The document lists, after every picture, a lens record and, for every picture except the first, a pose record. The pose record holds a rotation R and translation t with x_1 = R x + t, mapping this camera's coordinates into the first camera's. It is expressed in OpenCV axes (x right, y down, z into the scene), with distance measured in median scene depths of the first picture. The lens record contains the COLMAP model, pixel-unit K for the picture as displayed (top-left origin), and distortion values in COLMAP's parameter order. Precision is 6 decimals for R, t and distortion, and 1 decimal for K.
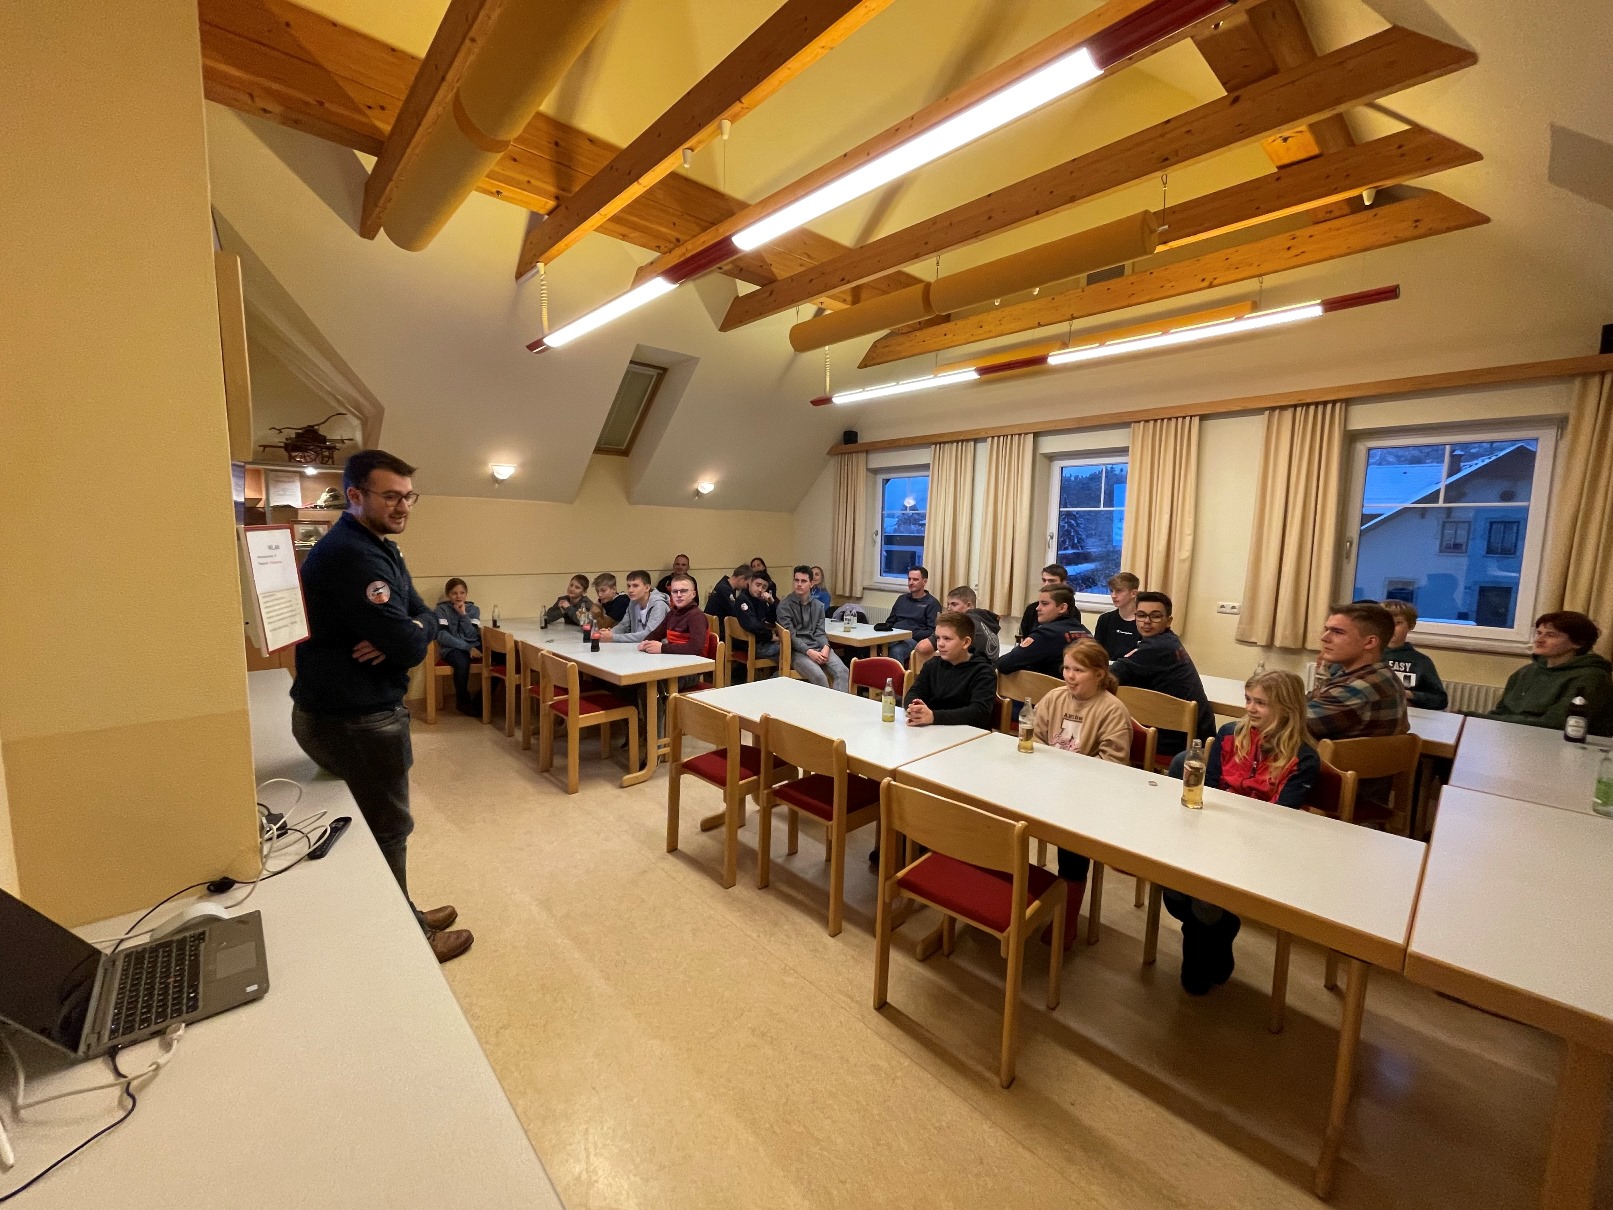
lens RADIAL K [[661.4, 0, 806.5], [0, 661.4, 605.0], [0, 0, 1]] dist [0.030444, 0.000022]
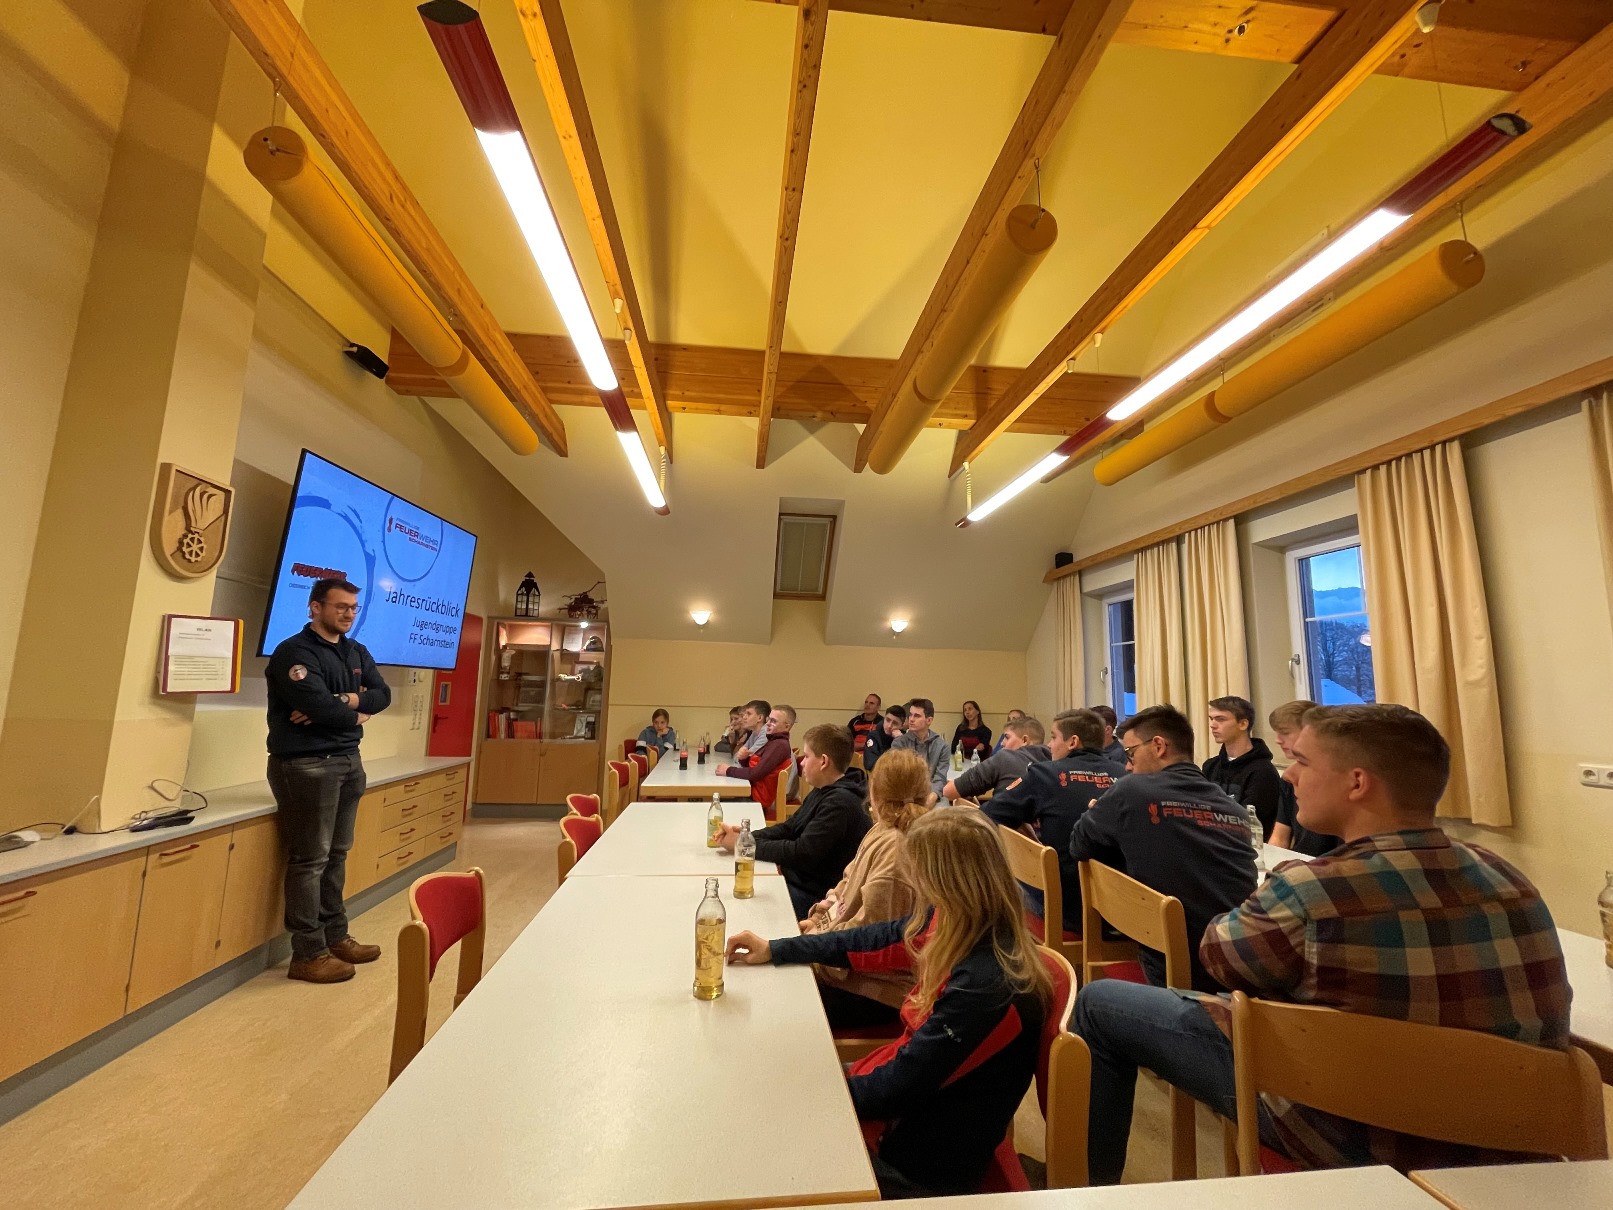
lens RADIAL K [[648.6, 0, 802.5], [0, 648.6, 600.5], [0, 0, 1]] dist [-0.002170, 0.000091]
pose [[0.803841, -0.084310, -0.588839, 0.370873], [-0.071113, 0.969185, -0.235846, 0.029648], [0.590578, 0.231457, 0.773075, 0.199050]]
